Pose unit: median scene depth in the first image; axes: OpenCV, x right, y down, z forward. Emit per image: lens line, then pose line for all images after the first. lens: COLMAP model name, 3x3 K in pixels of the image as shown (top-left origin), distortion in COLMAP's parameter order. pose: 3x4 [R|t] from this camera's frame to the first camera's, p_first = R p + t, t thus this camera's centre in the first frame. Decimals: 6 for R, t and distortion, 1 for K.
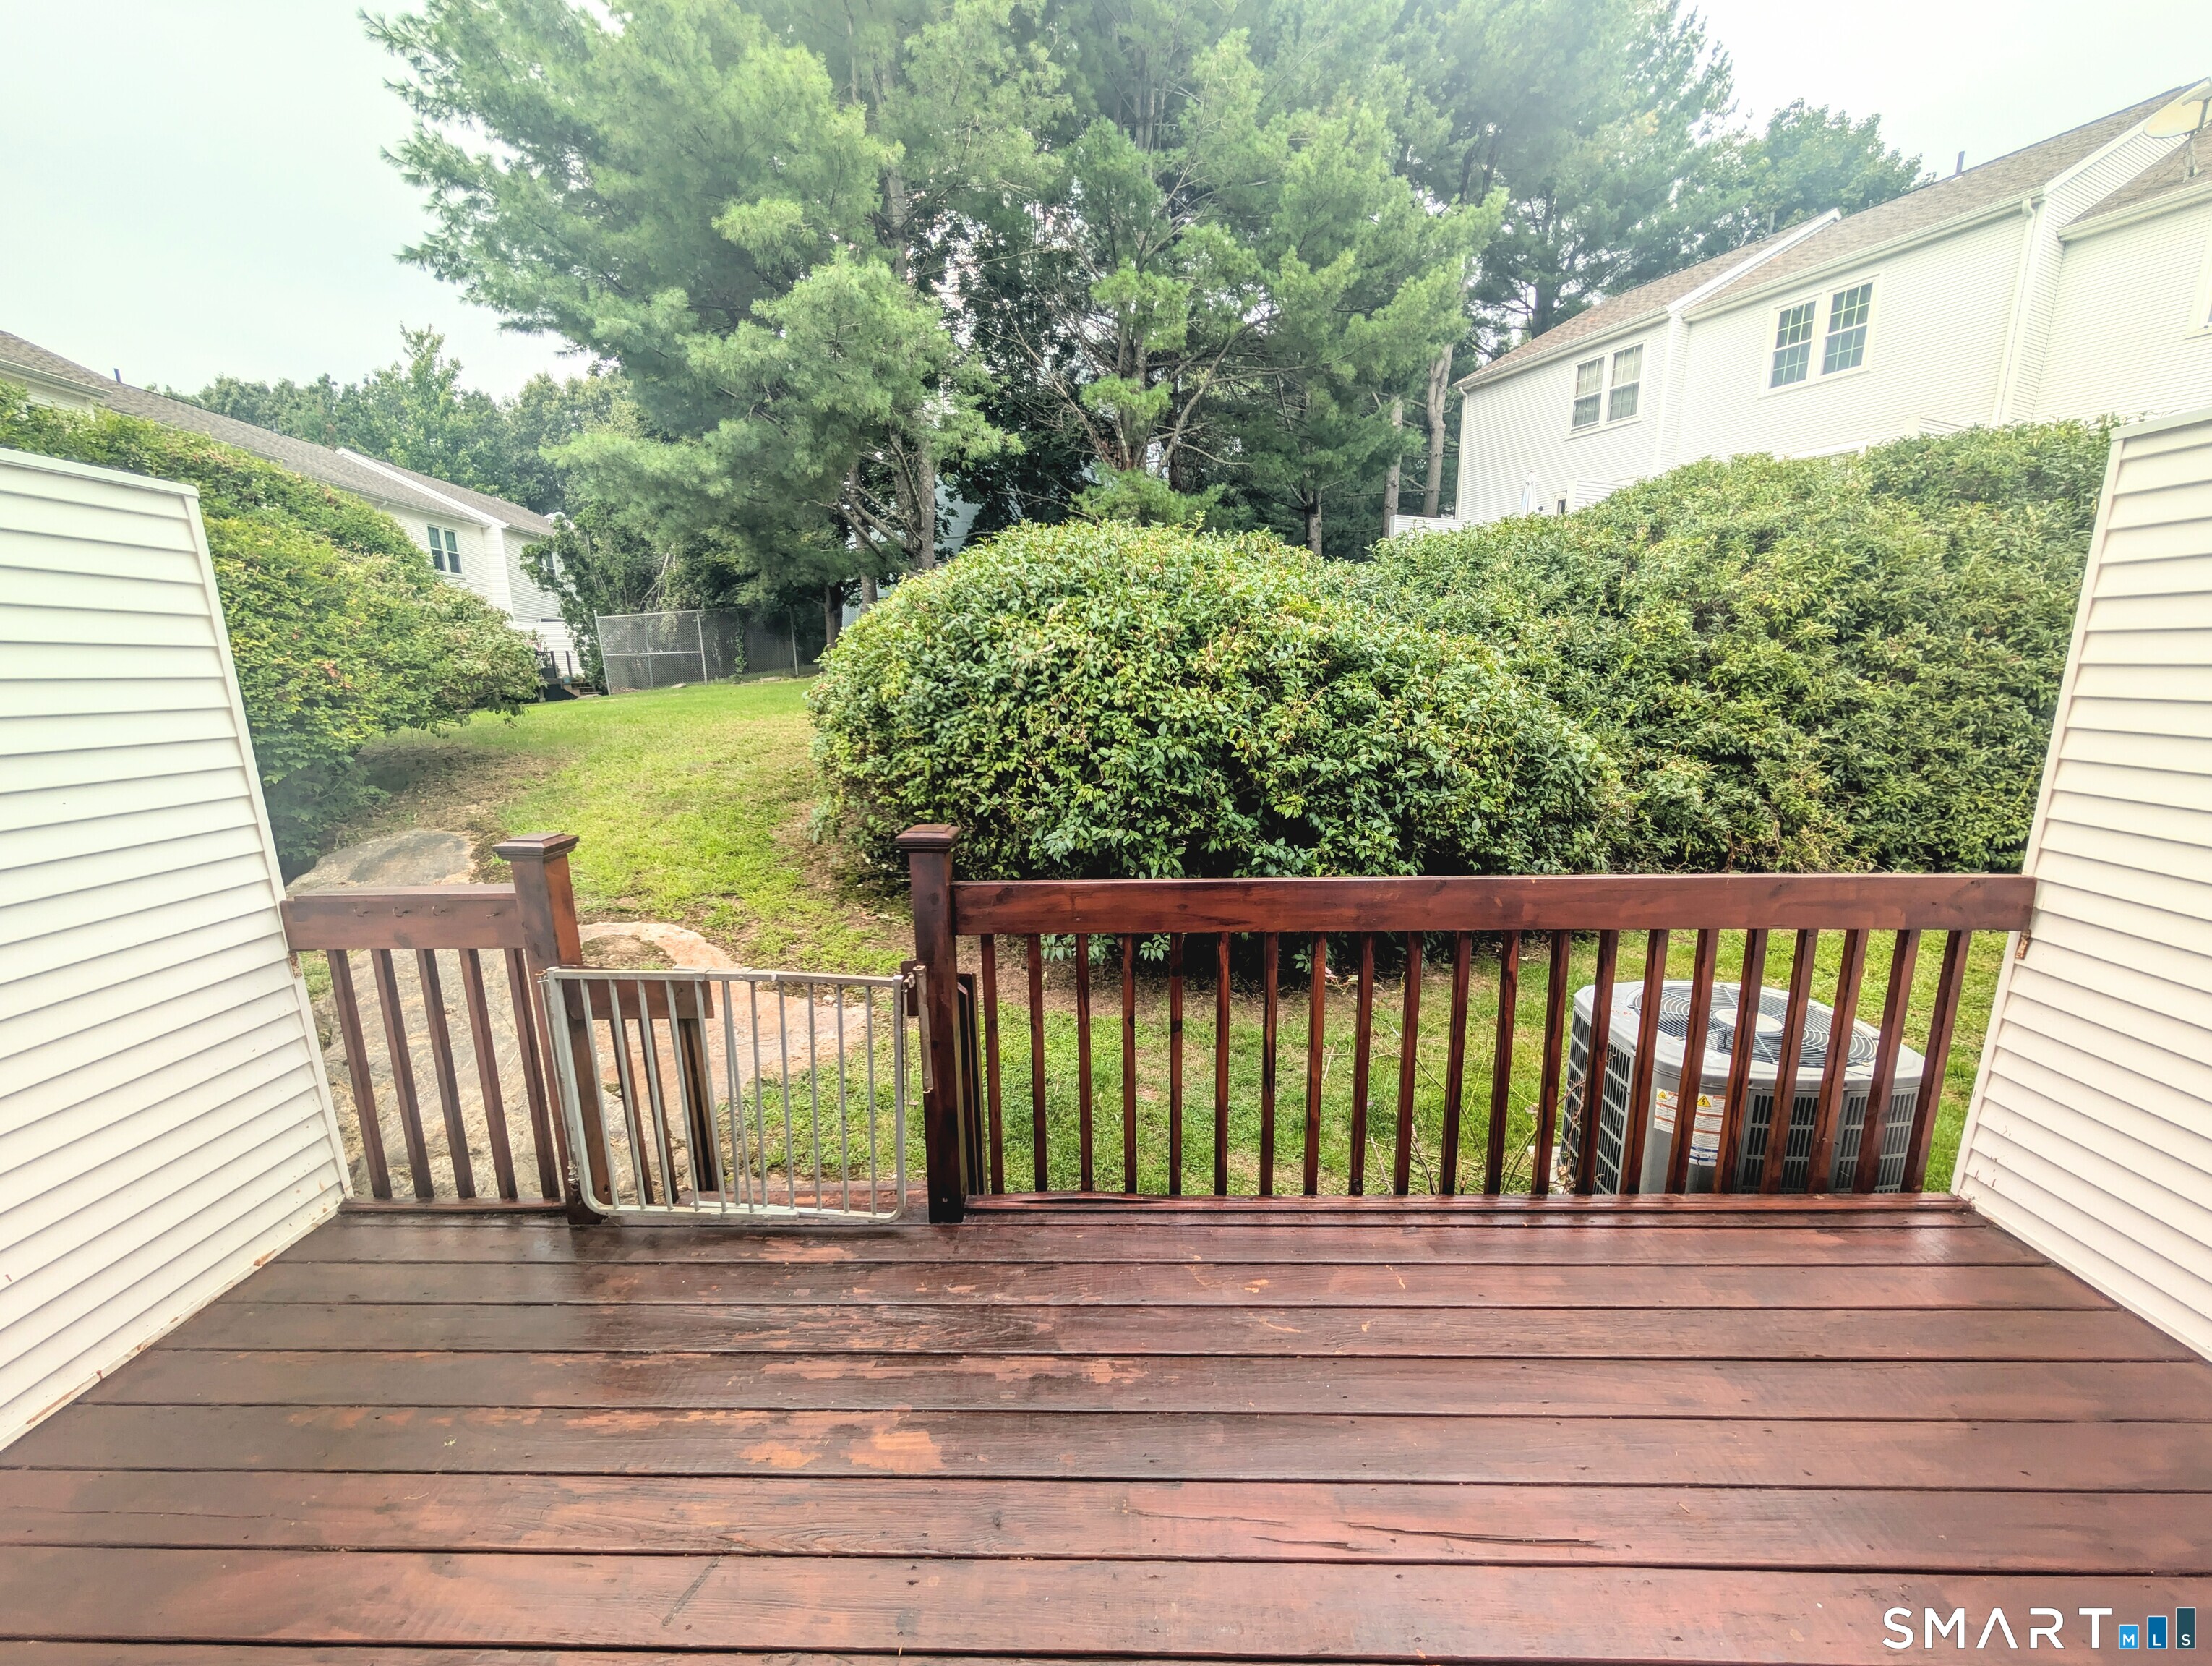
lens RADIAL K [[865.3, 0, 1098.1], [0, 865.3, 832.0], [0, 0, 1]] dist [0.002424, -0.000668]
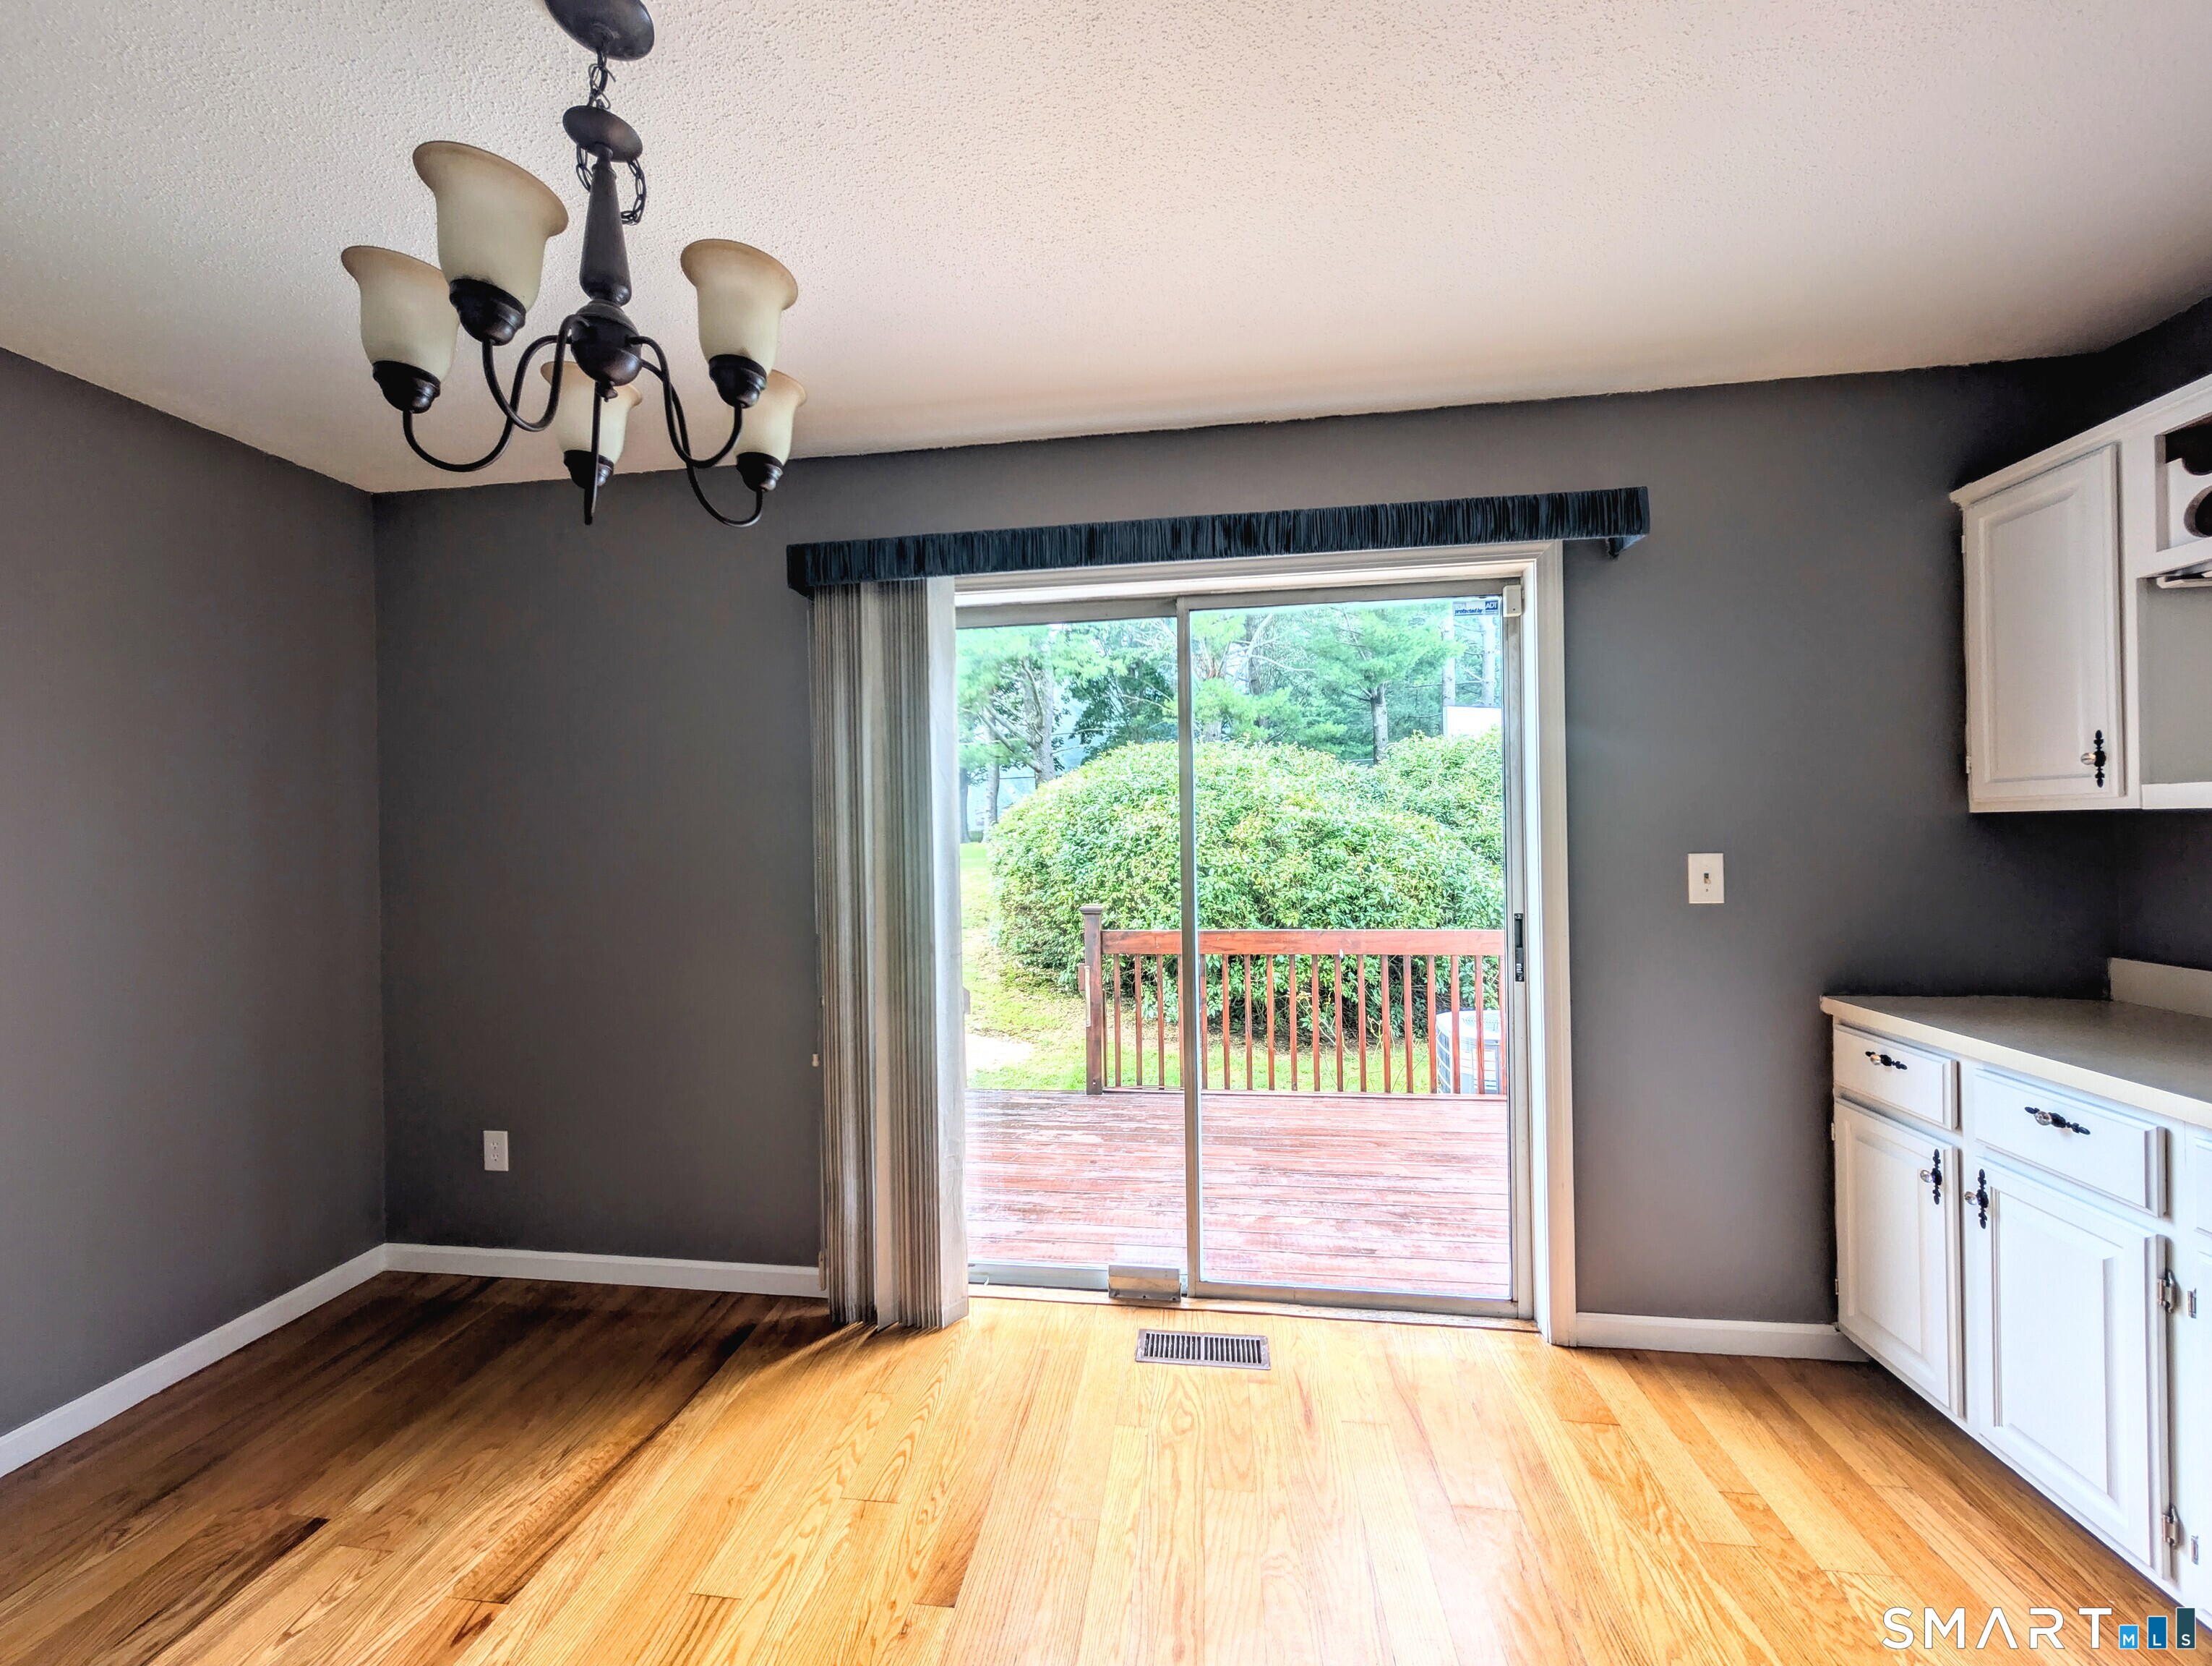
lens RADIAL K [[865.3, 0, 1103.4], [0, 865.3, 830.6], [0, 0, 1]] dist [0.002424, -0.000668]
pose [[0.994786, -0.001111, -0.101976, 0.033445], [-0.018744, 0.980914, -0.193538, 0.123830], [0.100244, 0.194440, 0.975779, -0.642736]]
